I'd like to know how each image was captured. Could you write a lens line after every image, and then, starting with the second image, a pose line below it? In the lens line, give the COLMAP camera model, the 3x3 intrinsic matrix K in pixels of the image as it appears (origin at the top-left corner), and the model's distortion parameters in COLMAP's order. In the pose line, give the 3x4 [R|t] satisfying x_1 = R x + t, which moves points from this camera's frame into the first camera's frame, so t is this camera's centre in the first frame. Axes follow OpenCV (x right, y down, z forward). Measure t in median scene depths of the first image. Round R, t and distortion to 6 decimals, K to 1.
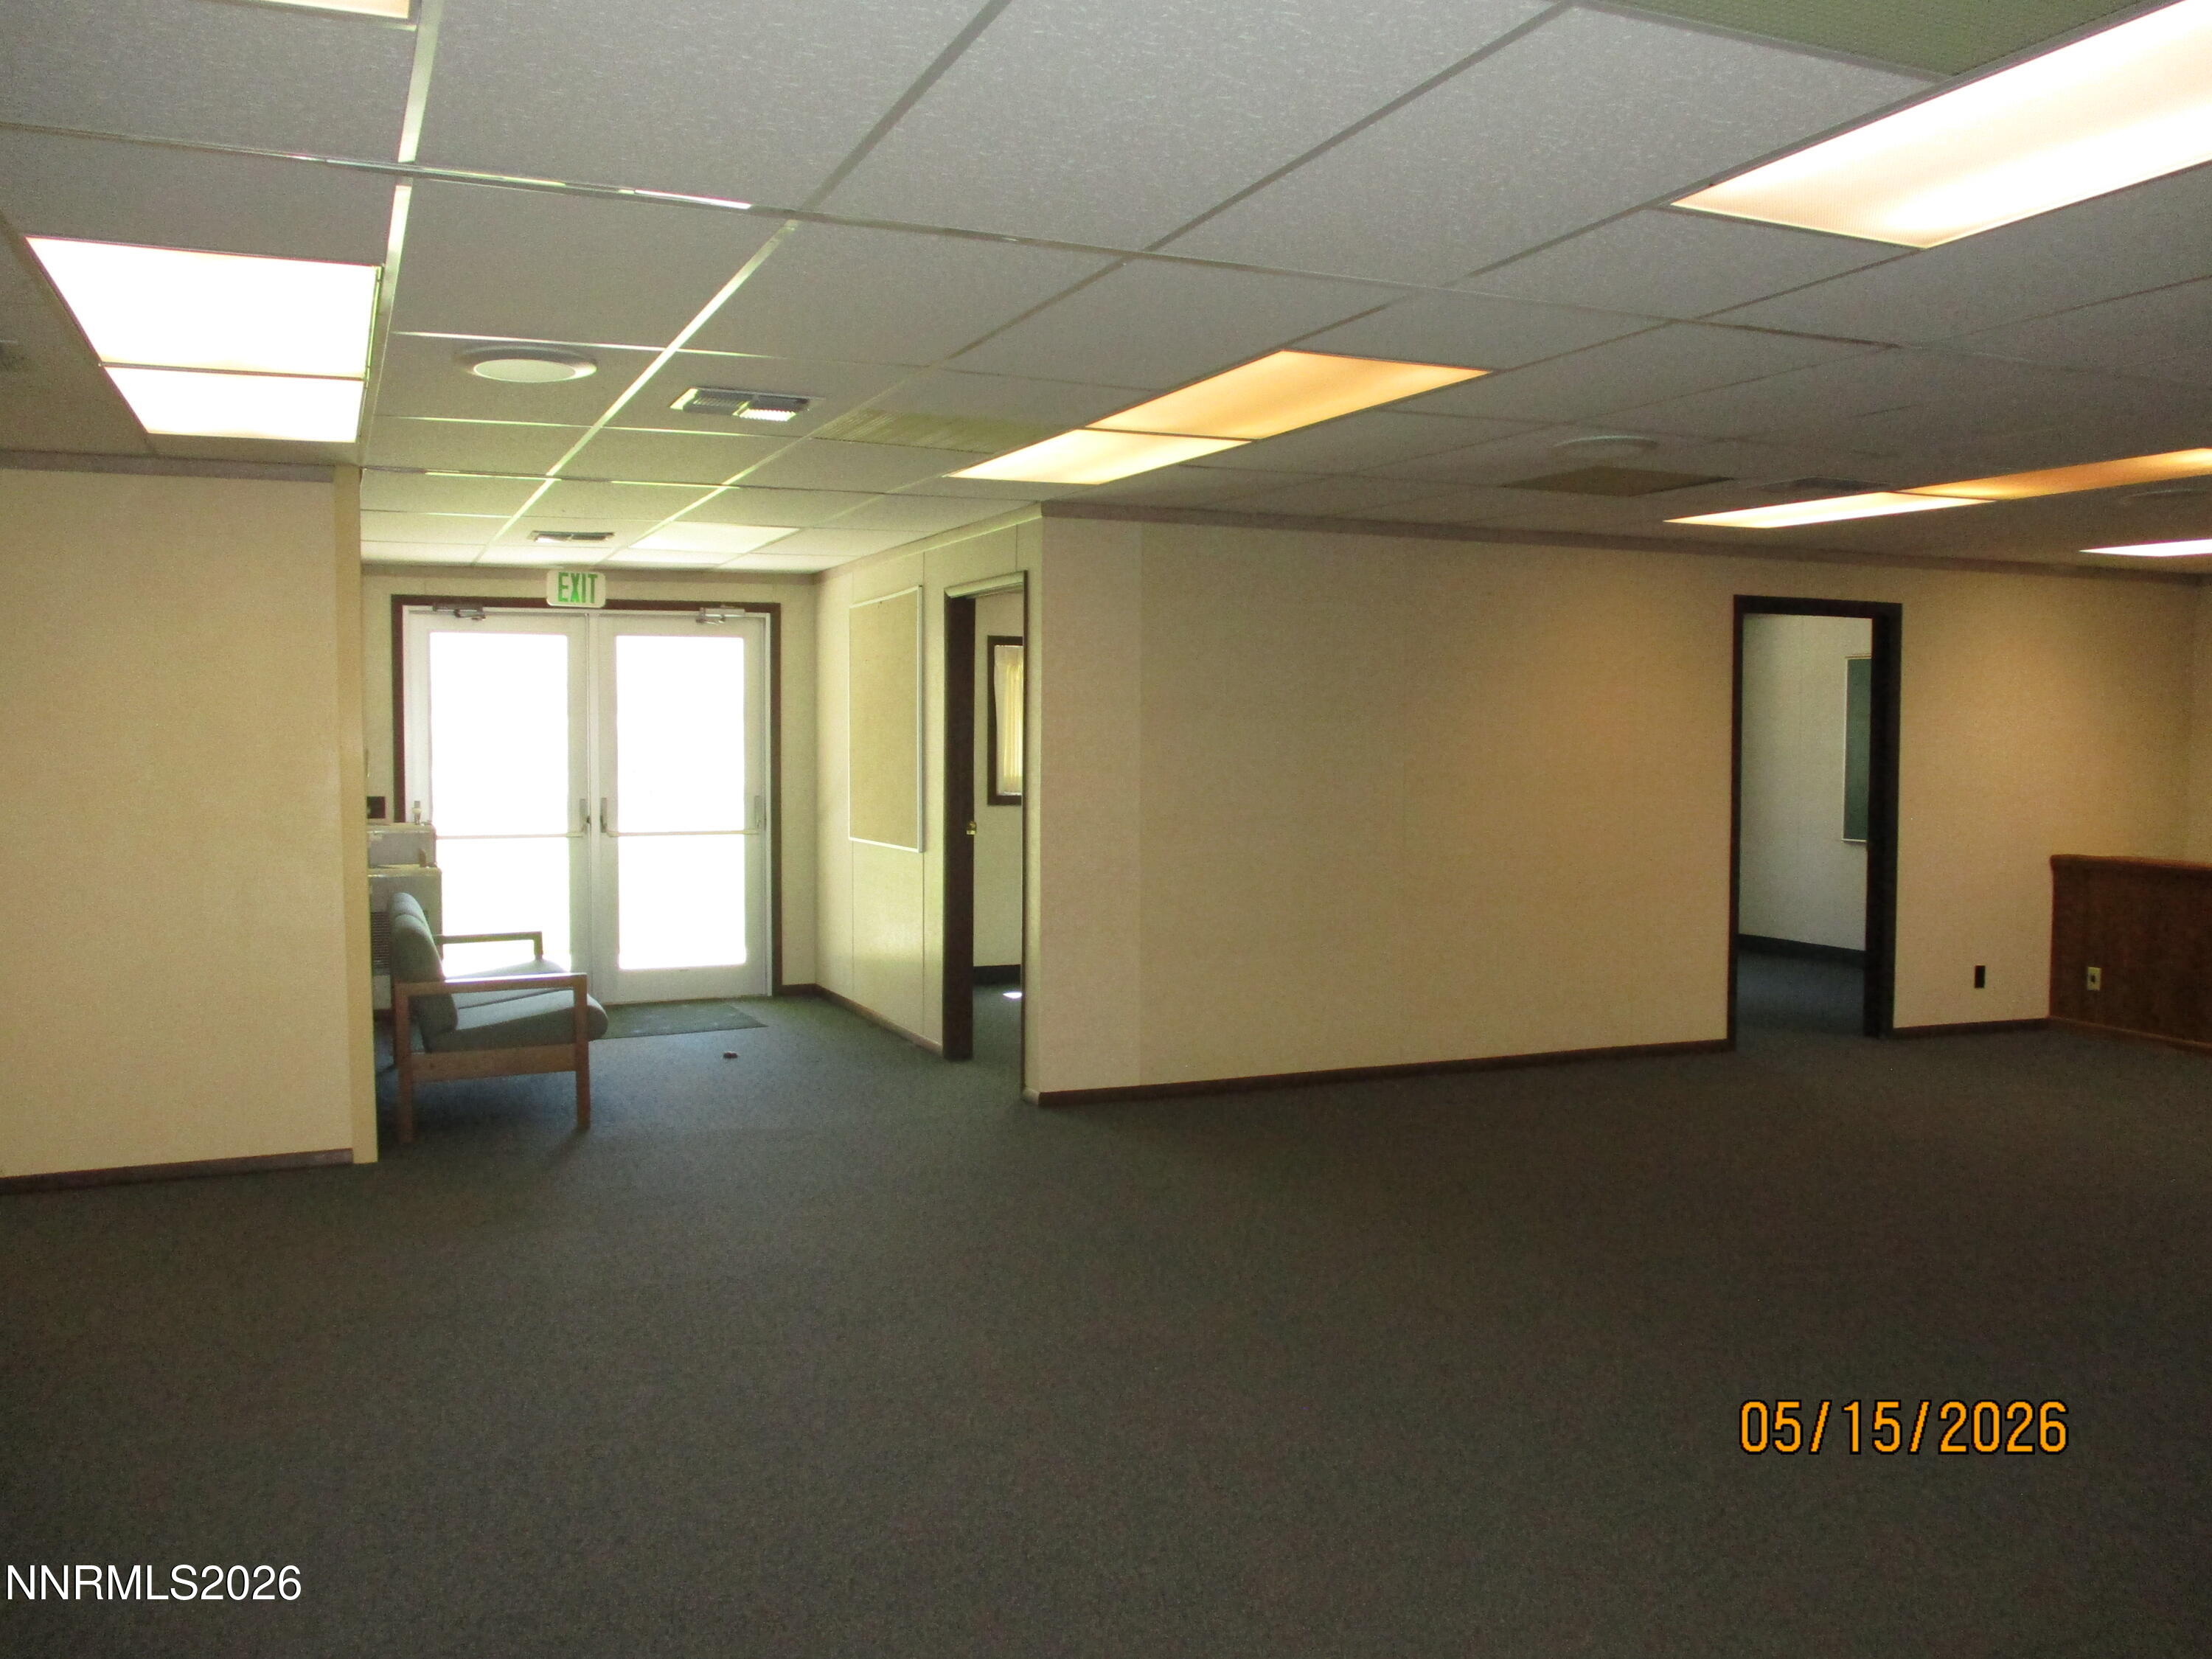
lens RADIAL K [[1827.0, 0, 1106.0], [0, 1827.0, 829.5], [0, 0, 1]] dist [-0.034198, 0.006014]
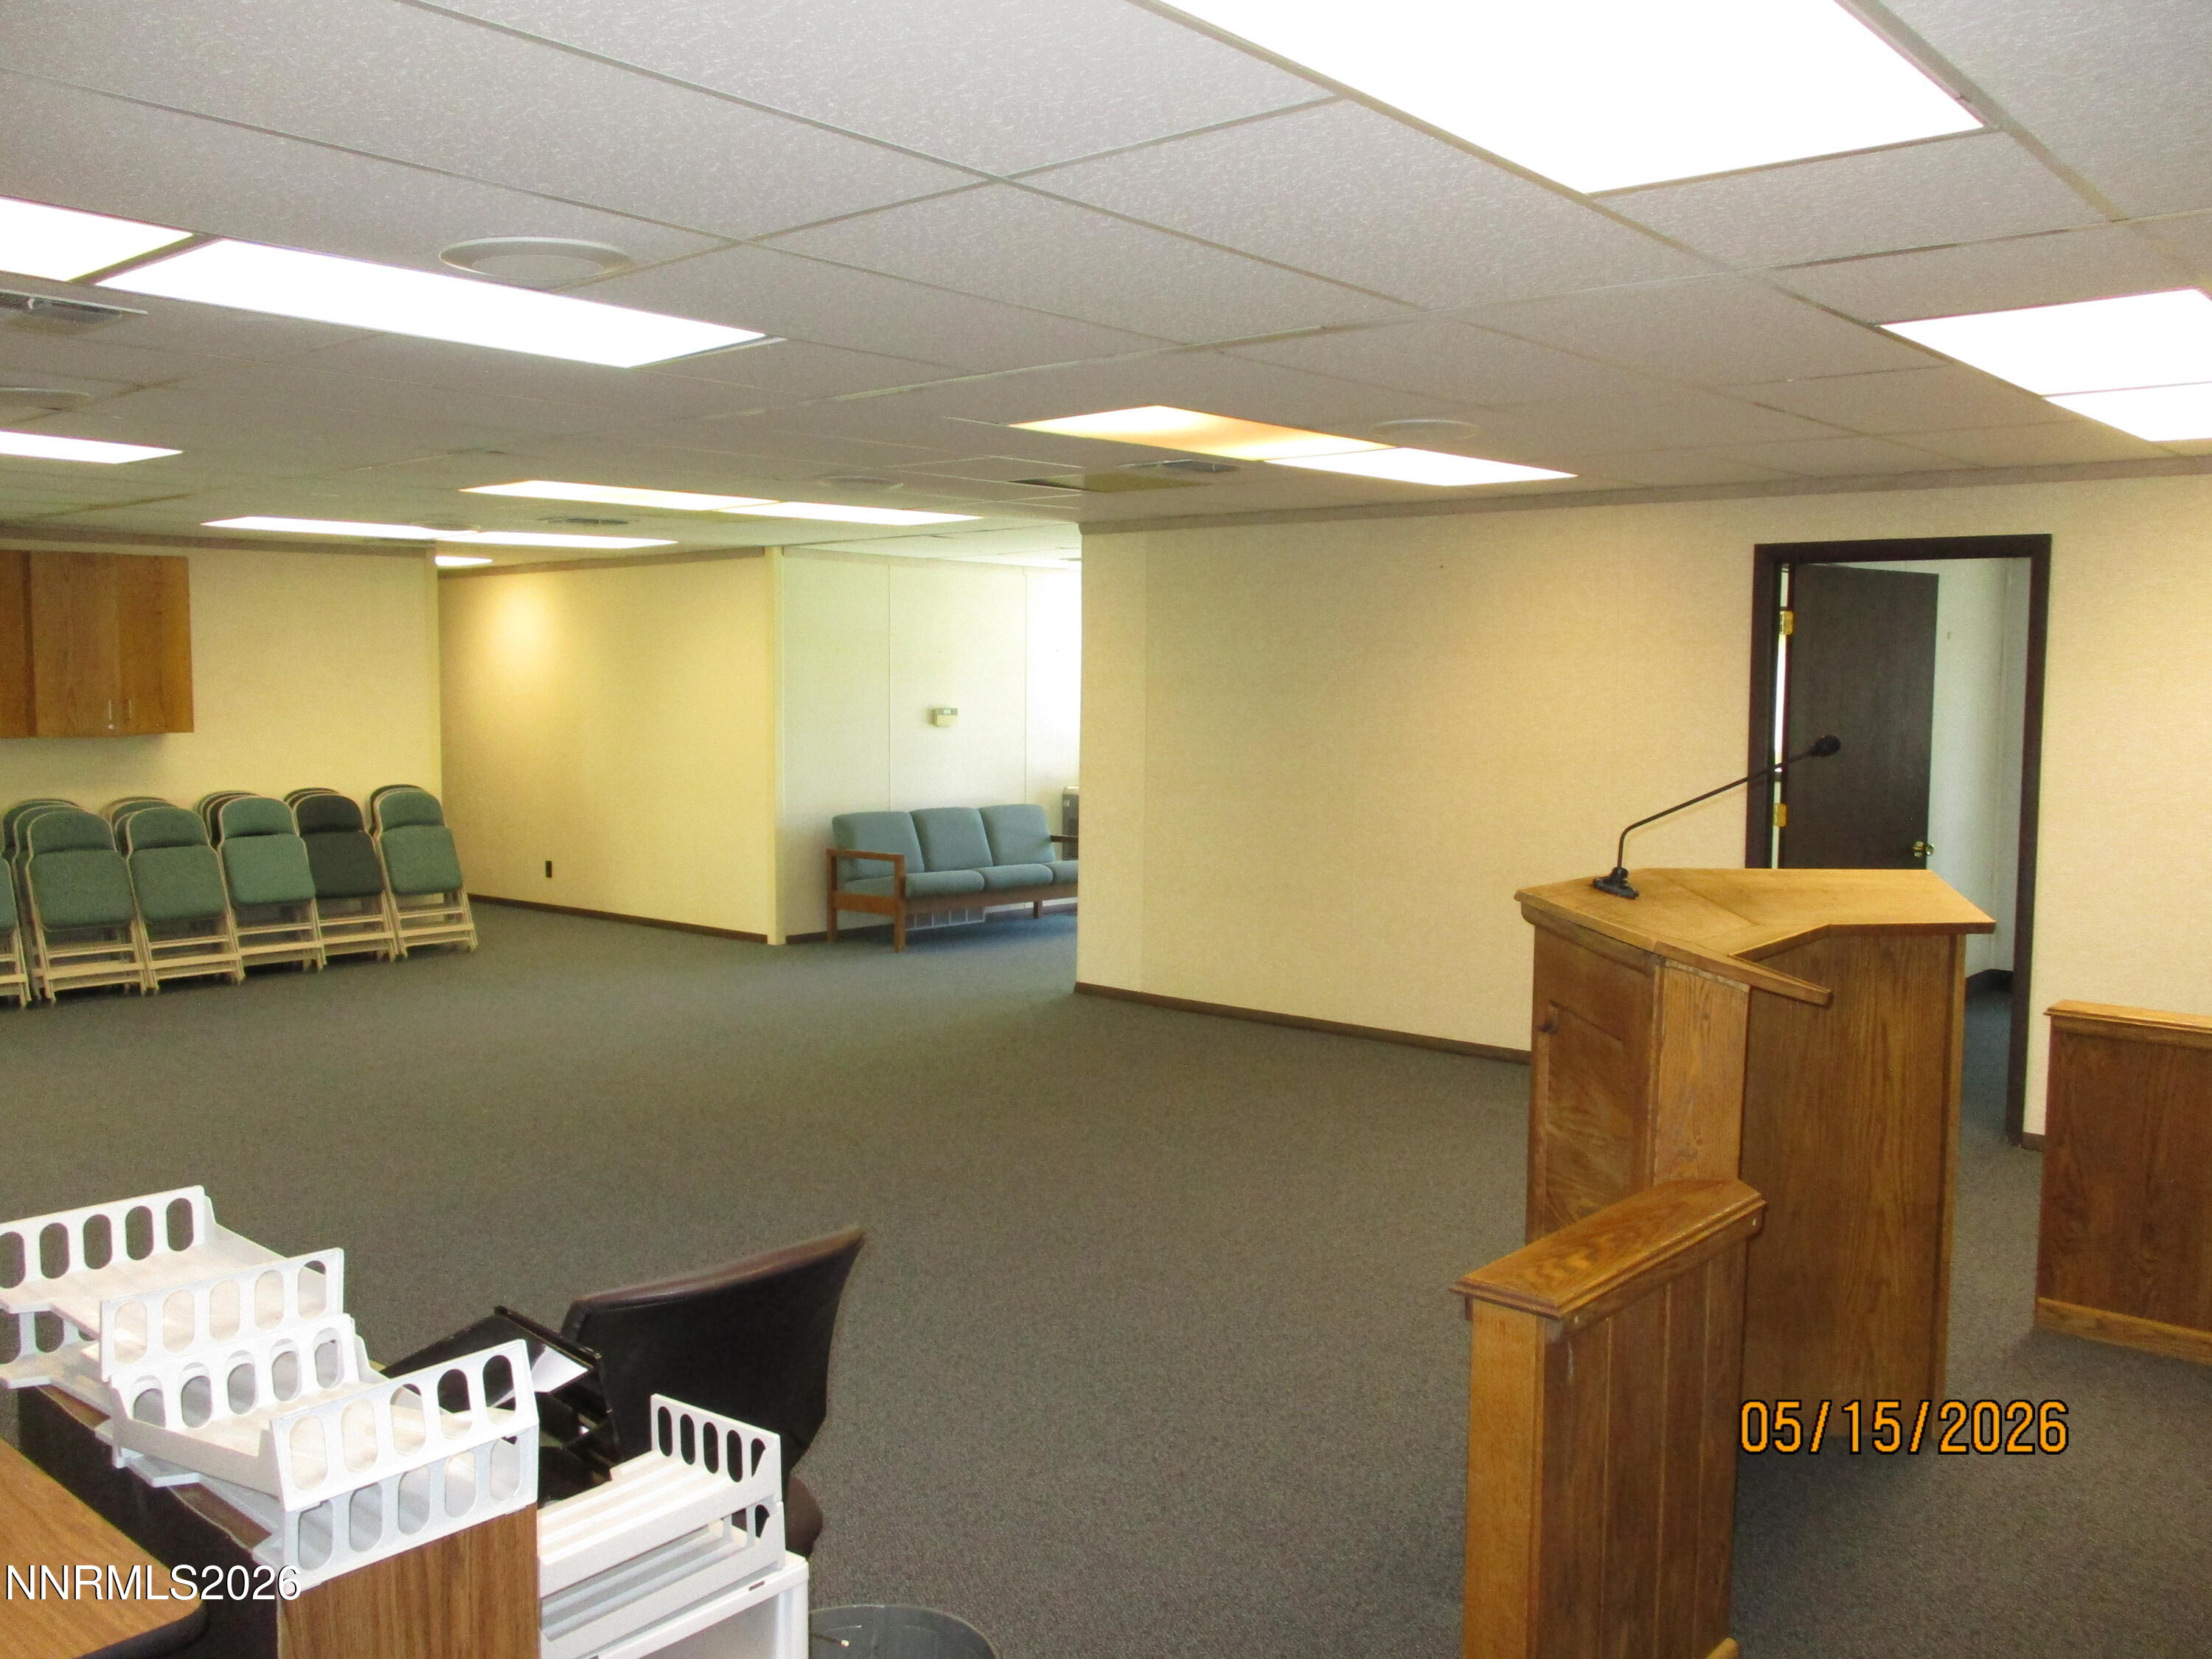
lens RADIAL K [[1827.0, 0, 1106.0], [0, 1827.0, 829.5], [0, 0, 1]] dist [-0.034198, 0.006014]
pose [[0.442181, 0.066601, -0.894450, 2.350047], [-0.058389, 0.997261, 0.045391, -0.048248], [0.895023, 0.032156, 0.444859, 0.917472]]
